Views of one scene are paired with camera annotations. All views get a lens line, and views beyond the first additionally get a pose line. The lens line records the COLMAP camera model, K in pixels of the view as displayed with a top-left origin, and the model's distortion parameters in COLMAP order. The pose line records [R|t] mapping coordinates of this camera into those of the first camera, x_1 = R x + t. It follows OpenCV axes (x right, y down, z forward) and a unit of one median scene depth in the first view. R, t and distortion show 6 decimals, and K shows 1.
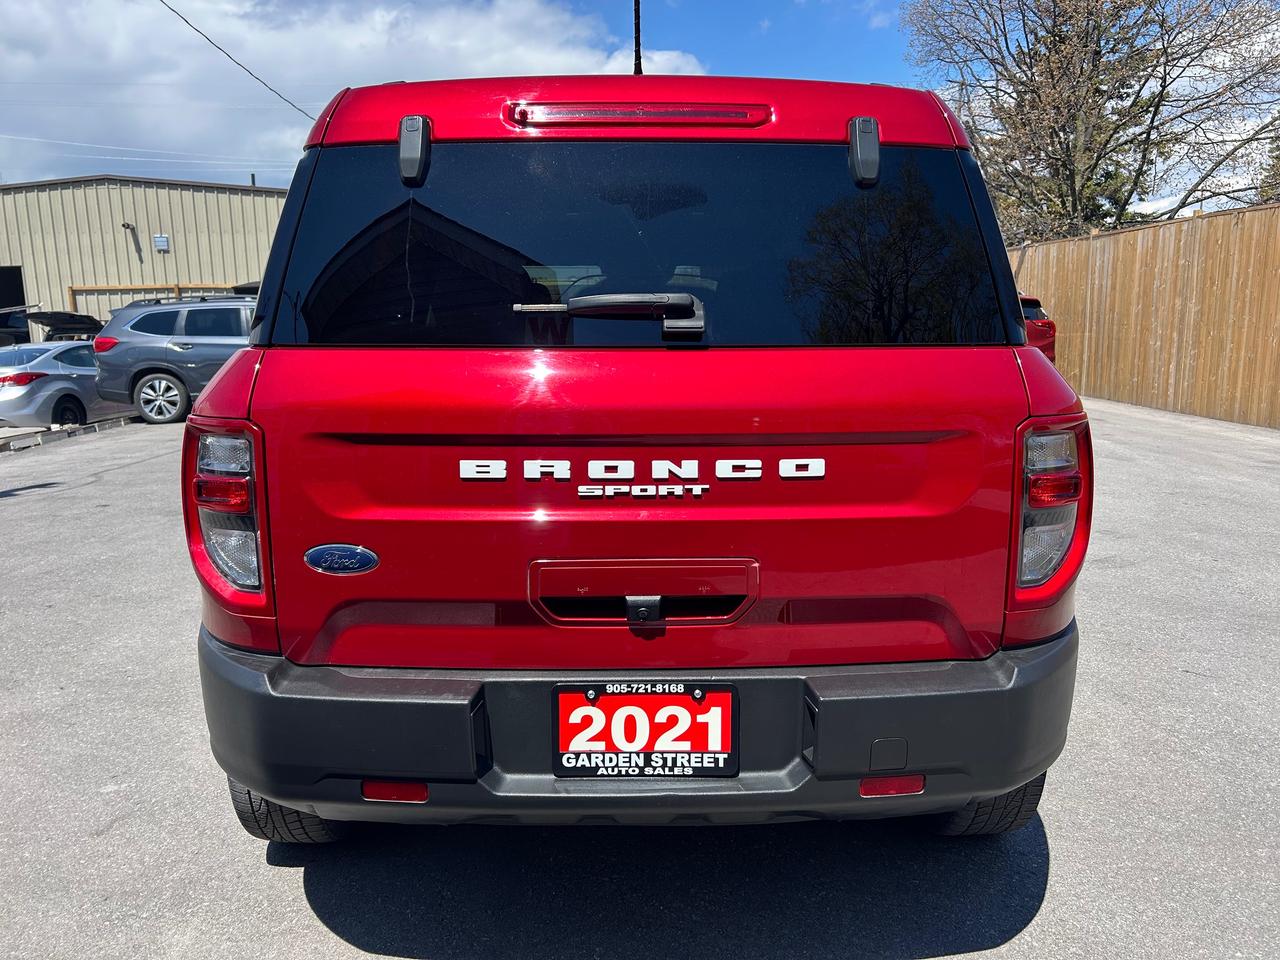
lens RADIAL K [[977.6, 0, 642.5], [0, 977.6, 478.6], [0, 0, 1]] dist [0.025391, -0.011310]
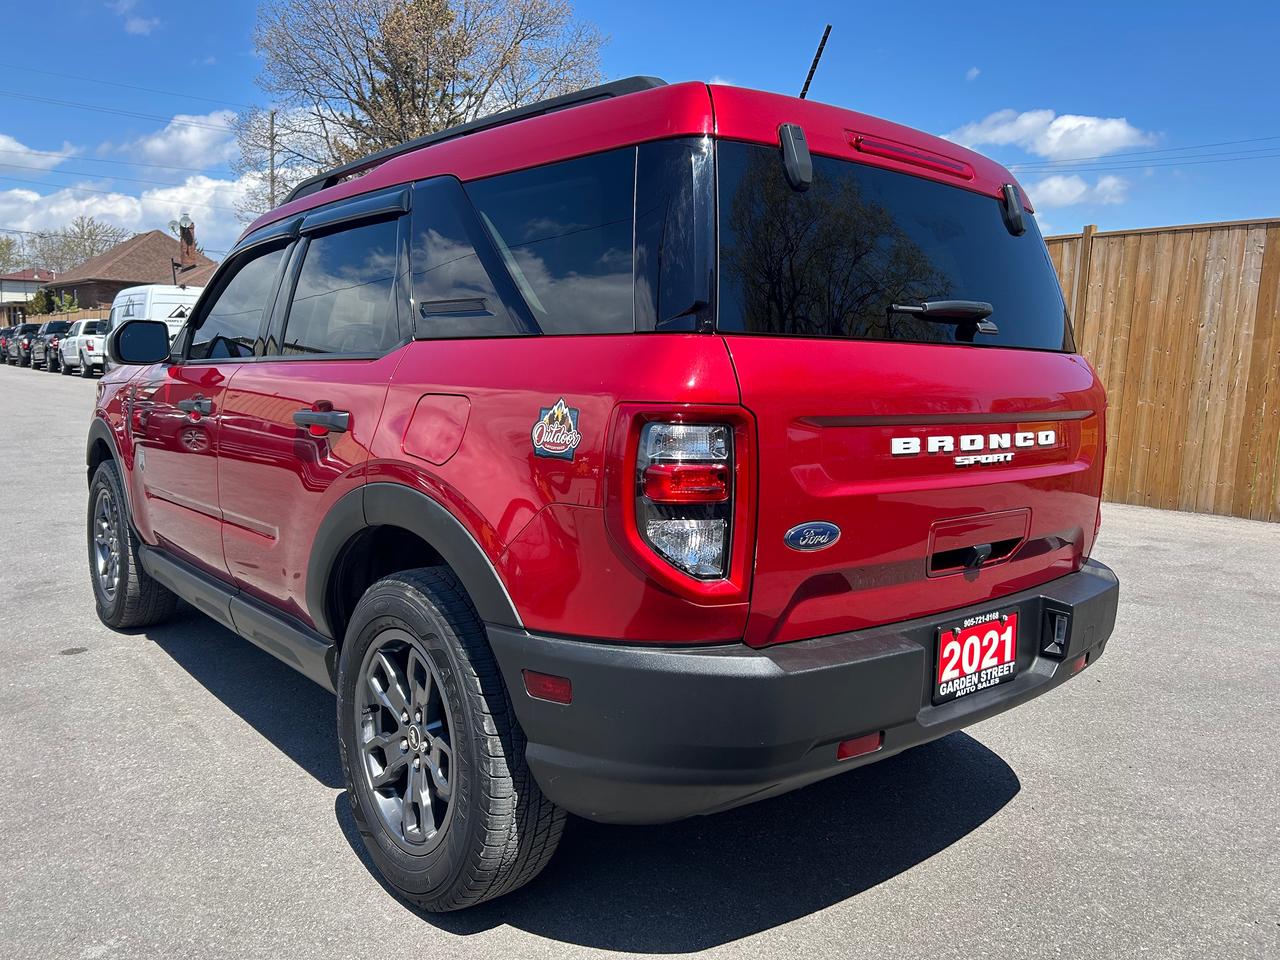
lens RADIAL K [[977.6, 0, 637.4], [0, 977.6, 483.0], [0, 0, 1]] dist [0.025391, -0.011310]
pose [[0.782746, -0.055064, 0.619900, -1.093895], [0.067445, 0.997717, 0.003462, 0.008374], [-0.618675, 0.039099, 0.784673, 0.285973]]
